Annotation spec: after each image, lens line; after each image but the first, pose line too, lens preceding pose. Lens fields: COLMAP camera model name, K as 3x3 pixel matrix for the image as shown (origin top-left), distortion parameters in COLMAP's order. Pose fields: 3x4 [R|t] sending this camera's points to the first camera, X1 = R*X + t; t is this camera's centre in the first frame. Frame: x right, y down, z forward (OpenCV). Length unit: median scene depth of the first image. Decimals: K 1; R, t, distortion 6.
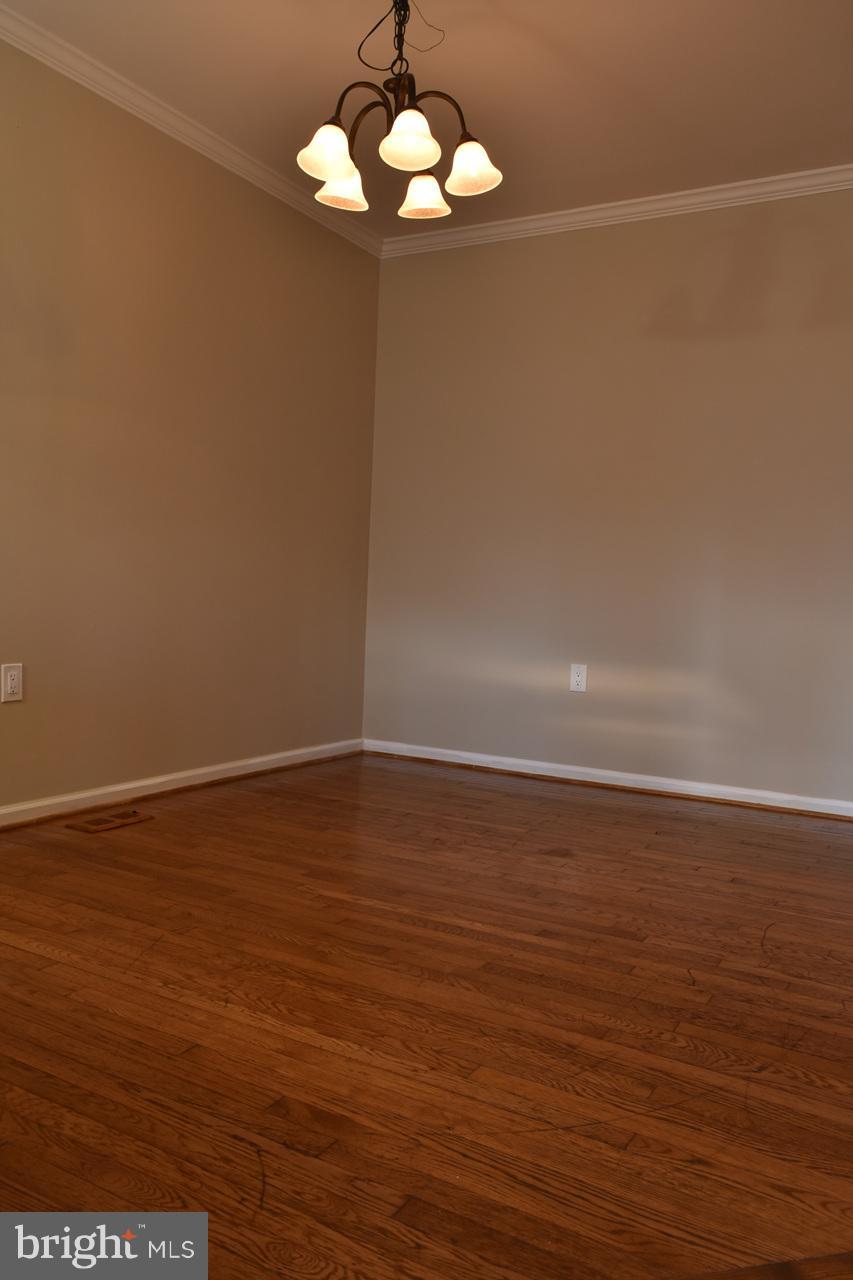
lens RADIAL K [[989.8, 0, 426.5], [0, 989.8, 640.0], [0, 0, 1]] dist [-0.023889, 0.013261]
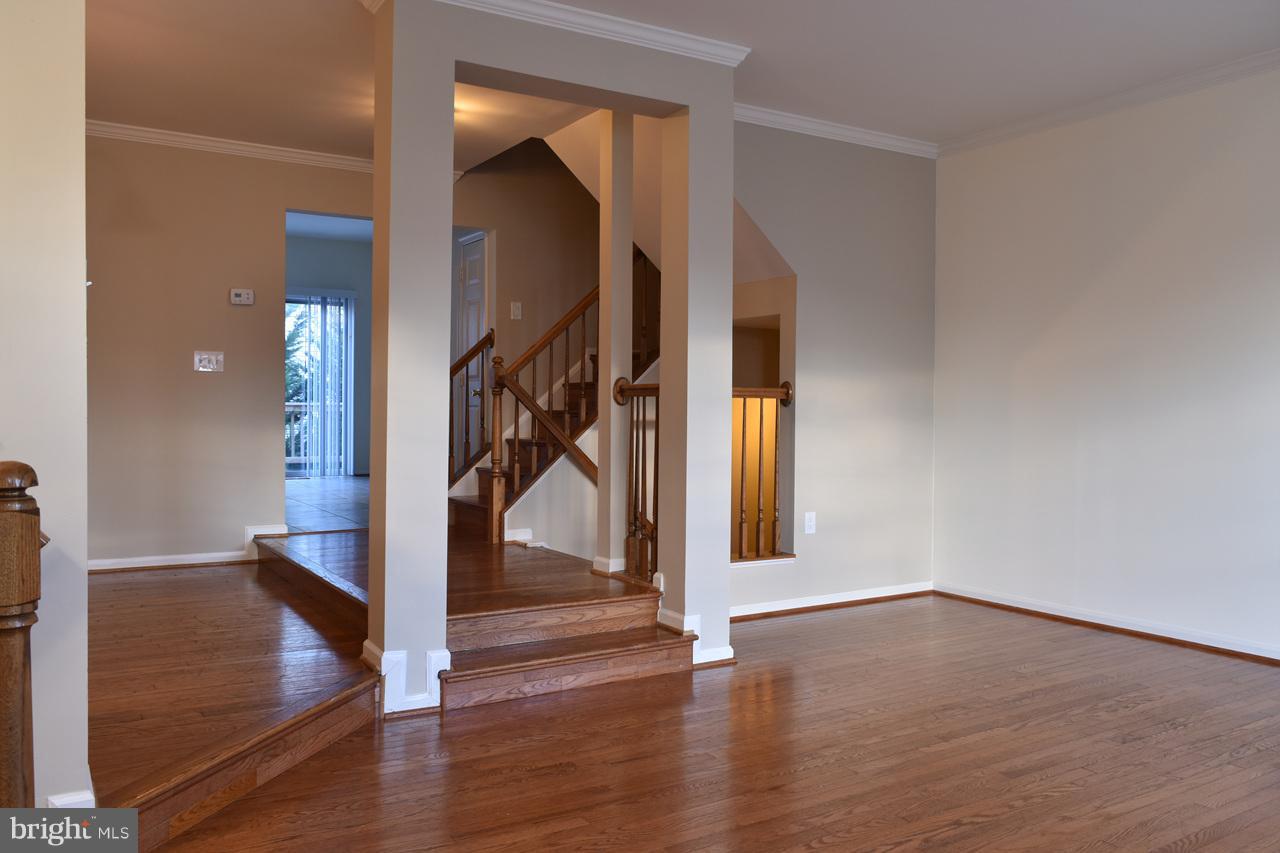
lens RADIAL K [[989.8, 0, 640.0], [0, 989.8, 426.5], [0, 0, 1]] dist [-0.023889, 0.013261]
pose [[0.471391, -0.047506, 0.880644, -0.774935], [0.046197, 0.998507, 0.029135, -0.060271], [-0.880713, 0.026949, 0.472882, -0.509898]]
